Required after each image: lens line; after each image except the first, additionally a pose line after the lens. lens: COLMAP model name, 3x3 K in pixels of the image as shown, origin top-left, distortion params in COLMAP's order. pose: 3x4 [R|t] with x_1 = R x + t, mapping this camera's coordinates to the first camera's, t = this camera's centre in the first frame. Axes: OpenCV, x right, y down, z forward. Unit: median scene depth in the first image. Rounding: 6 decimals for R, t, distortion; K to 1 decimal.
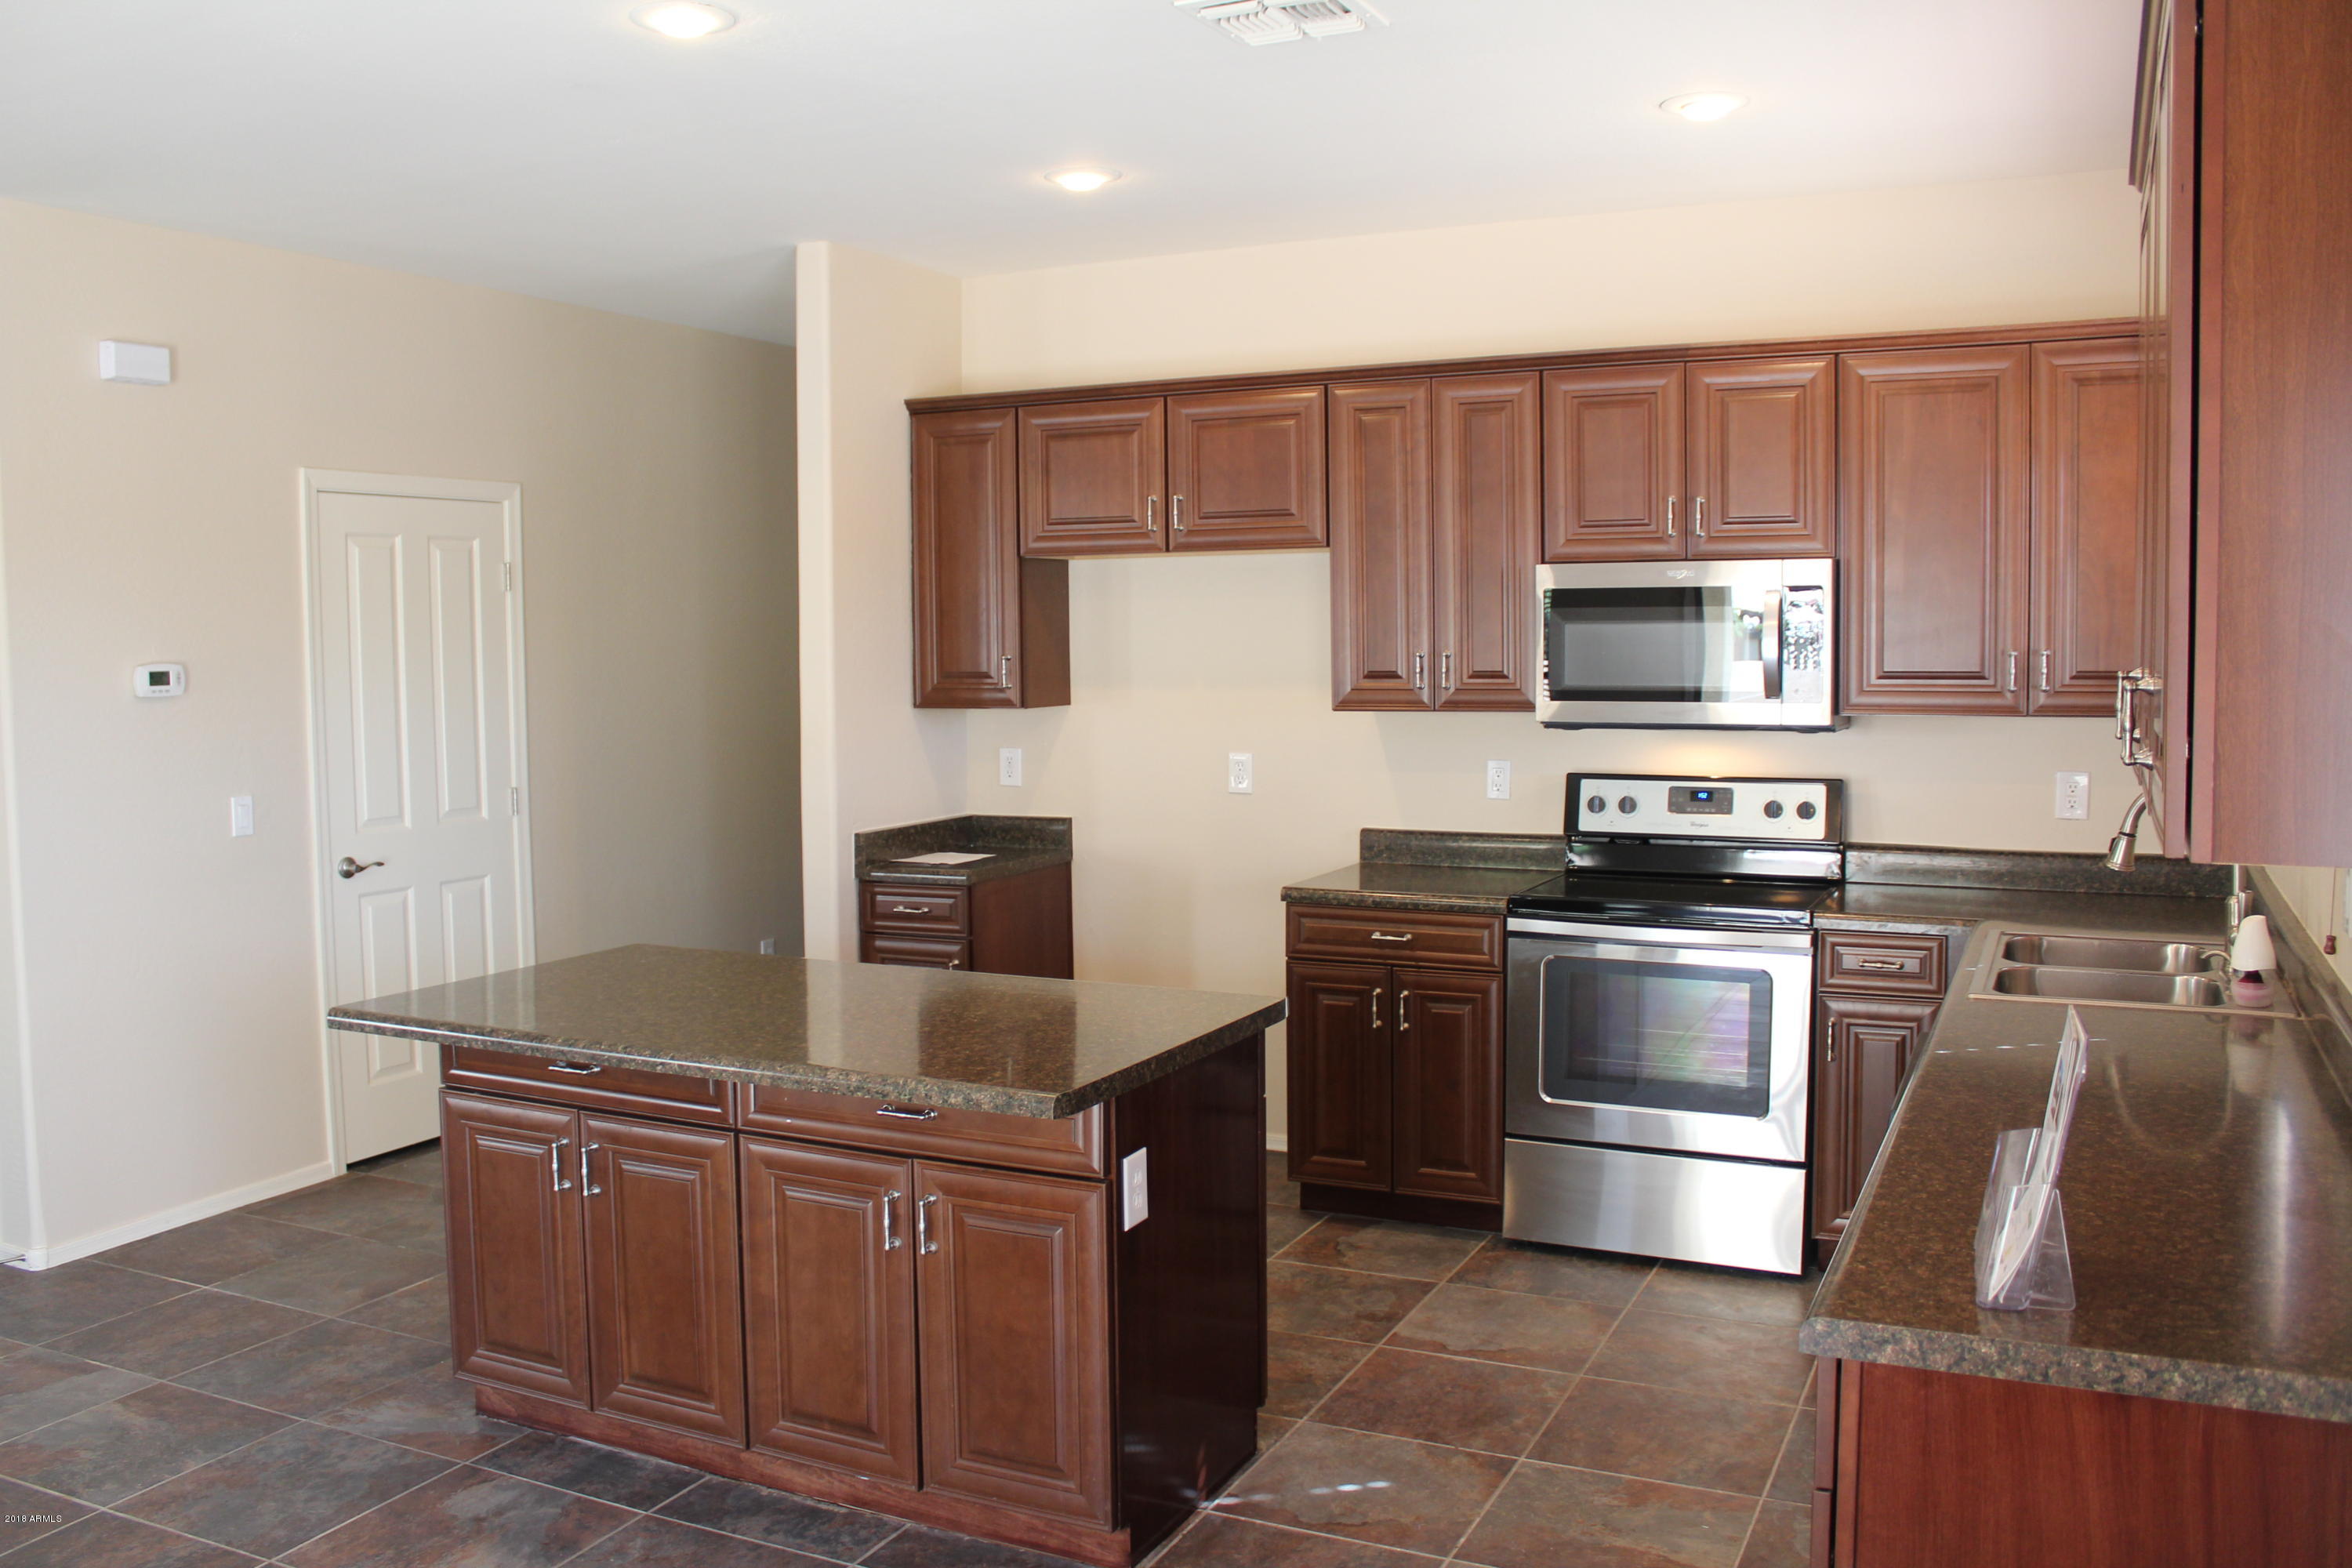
lens RADIAL K [[1953.1, 0, 1151.3], [0, 1953.1, 771.6], [0, 0, 1]] dist [-0.166851, 0.149272]
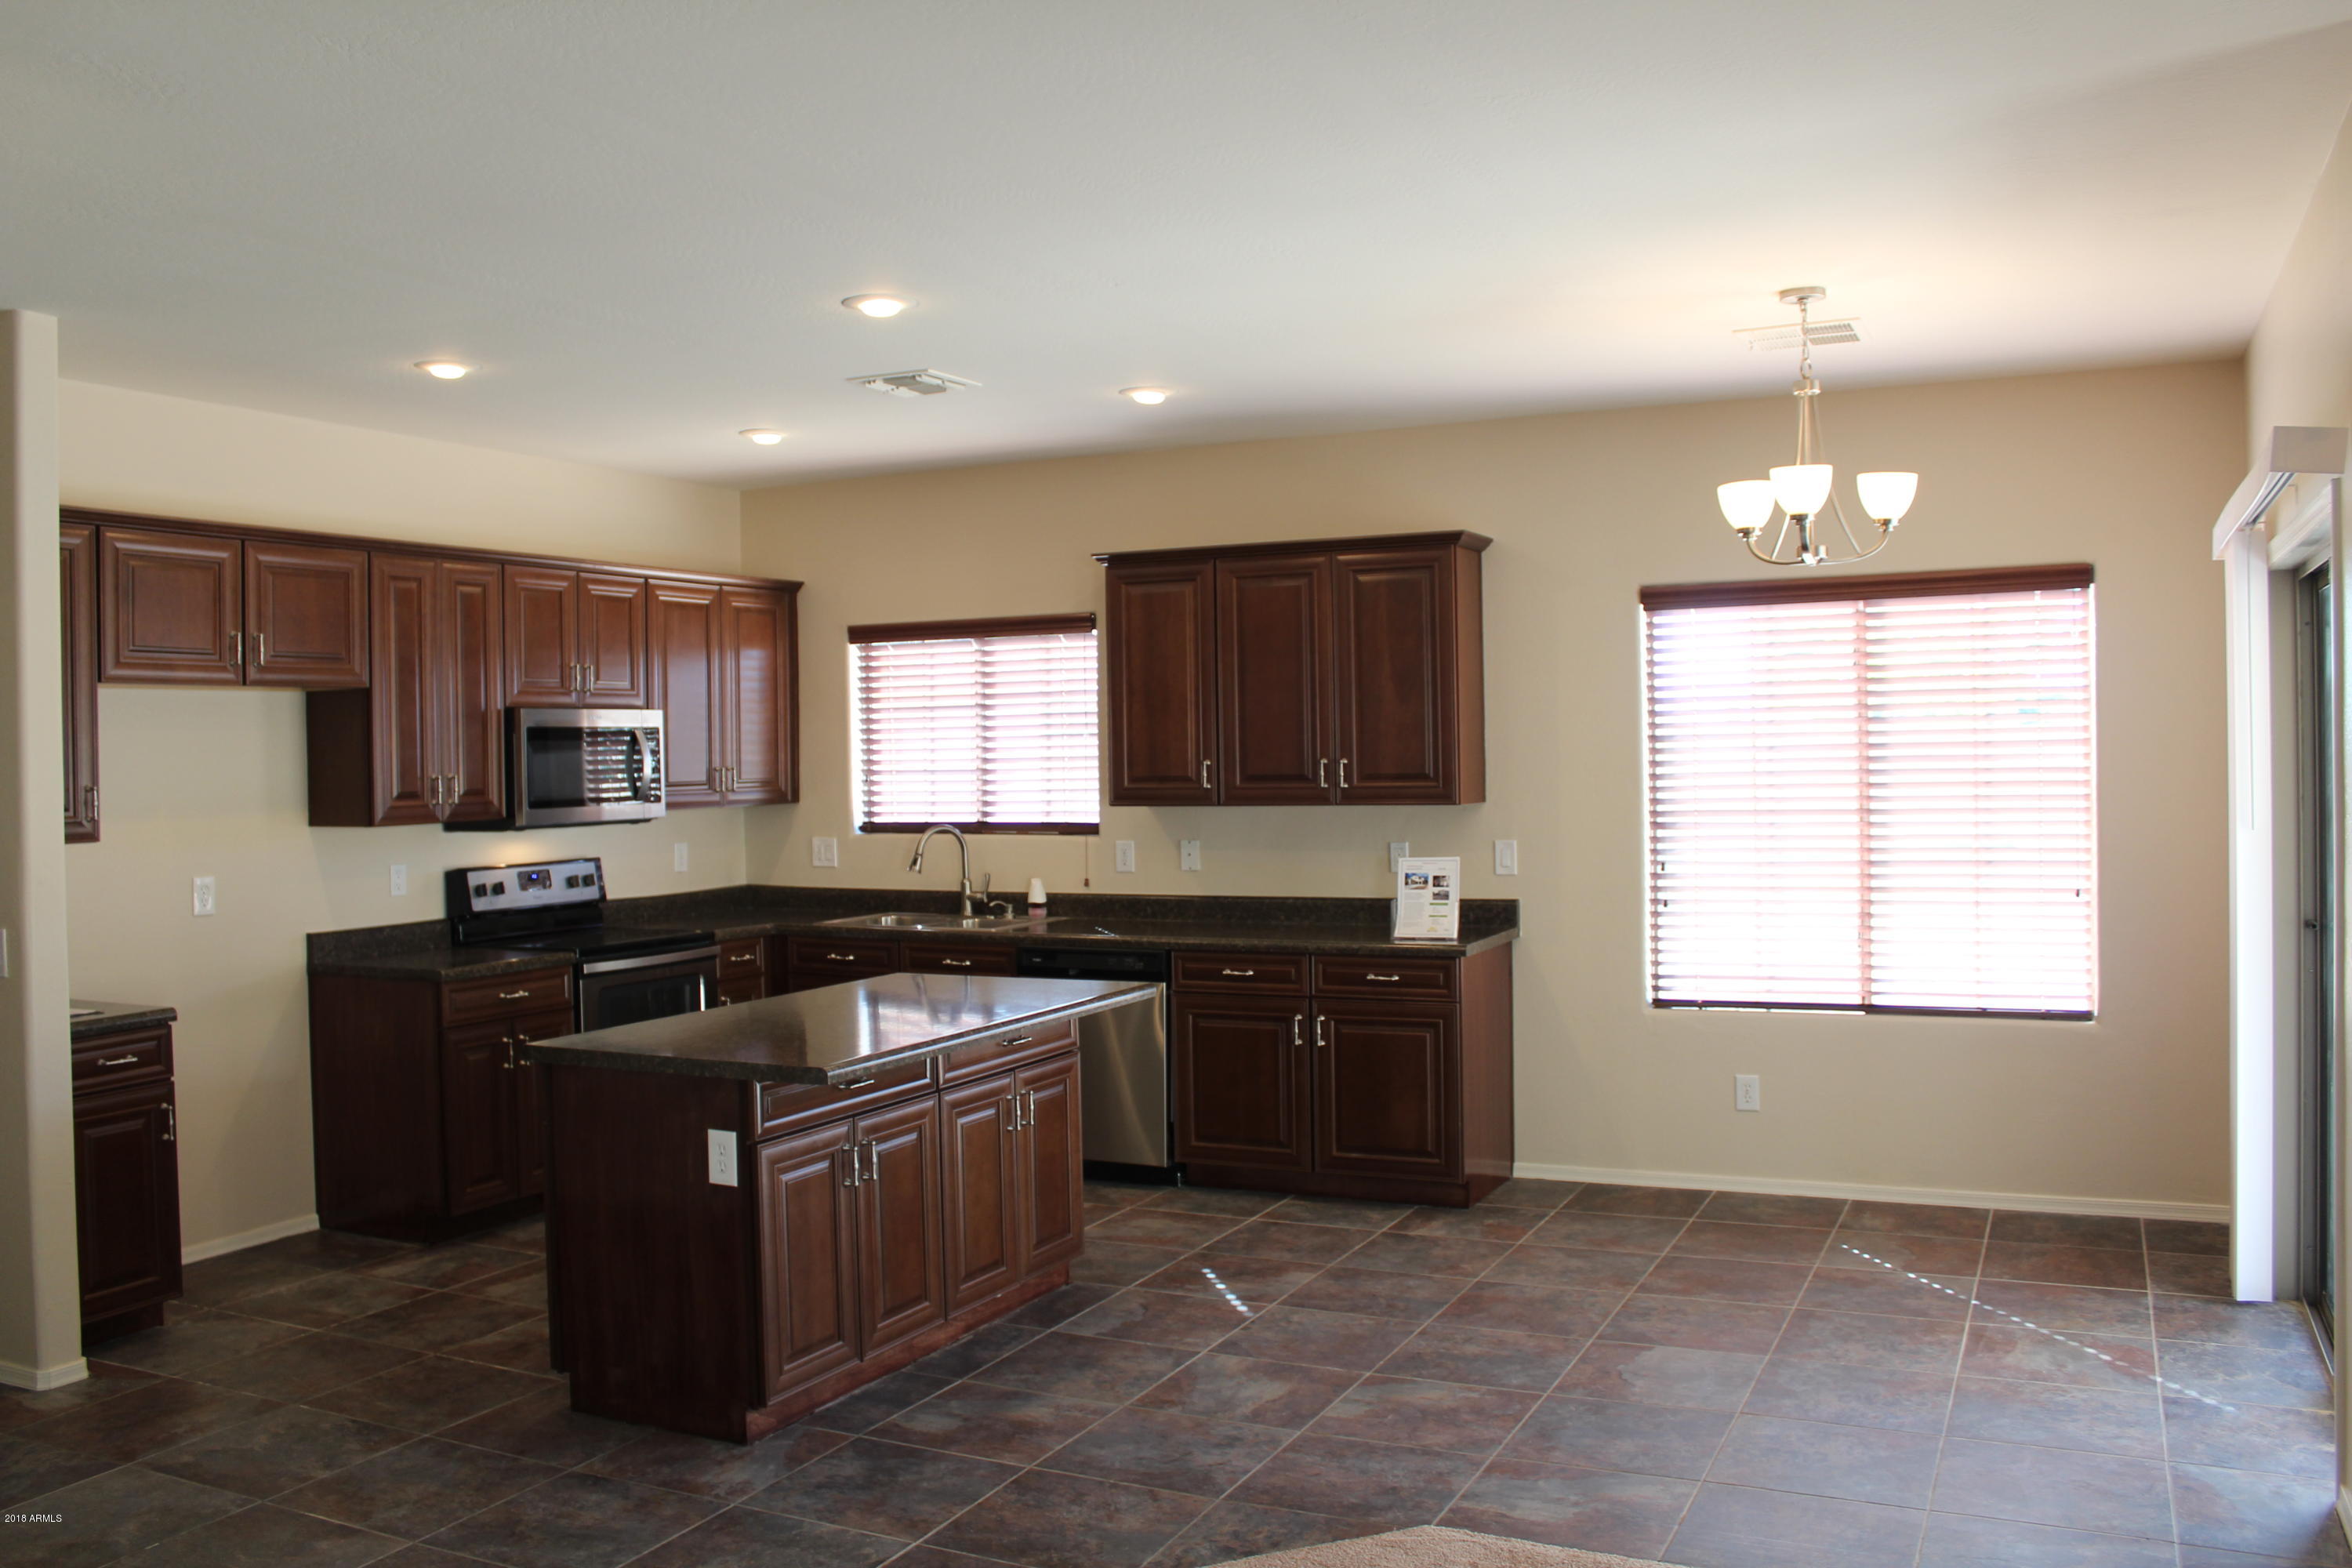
lens RADIAL K [[1958.0, 0, 1146.6], [0, 1958.0, 777.3], [0, 0, 1]] dist [-0.163800, 0.146807]
pose [[-0.000423, -0.002014, 0.999998, -1.431216], [0.088348, 0.996088, 0.002043, -0.029754], [-0.996090, 0.088349, -0.000244, 0.714111]]
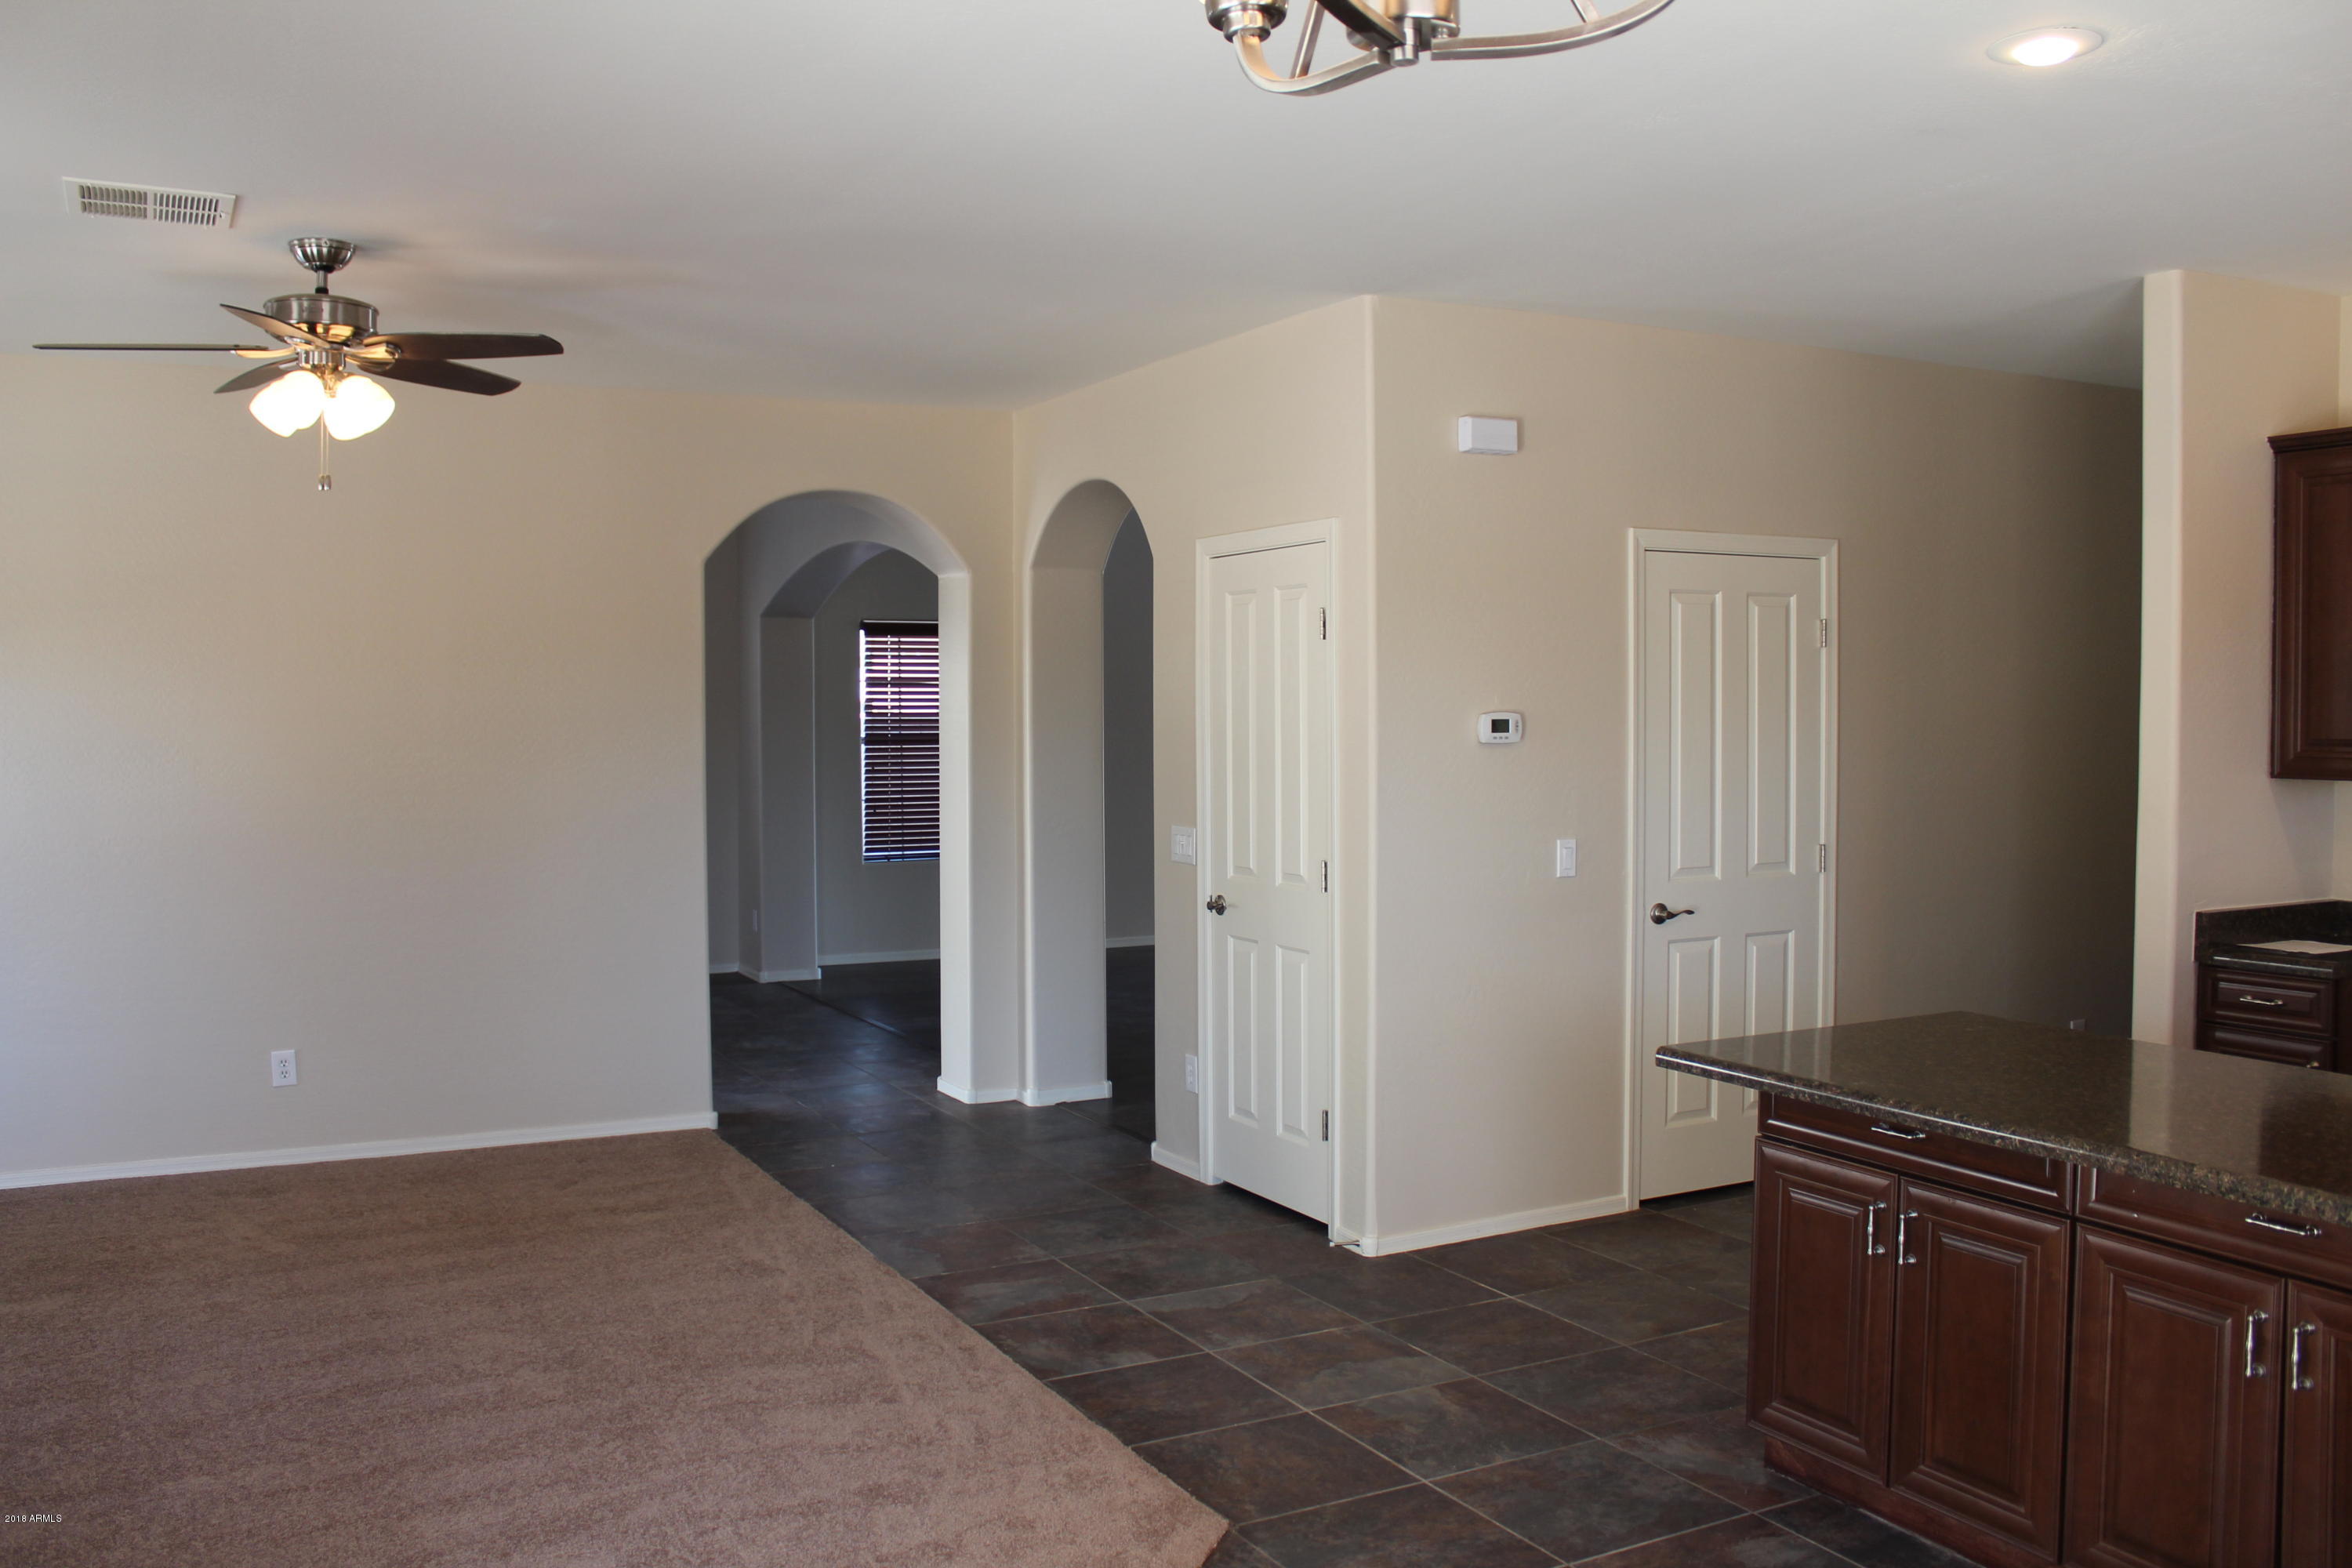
lens RADIAL K [[1953.1, 0, 1151.3], [0, 1953.1, 771.6], [0, 0, 1]] dist [-0.166851, 0.149272]
pose [[0.802261, 0.029589, -0.596240, -0.030753], [-0.048223, 0.998719, -0.015323, 0.004148], [0.595023, 0.041045, 0.802660, -0.009624]]
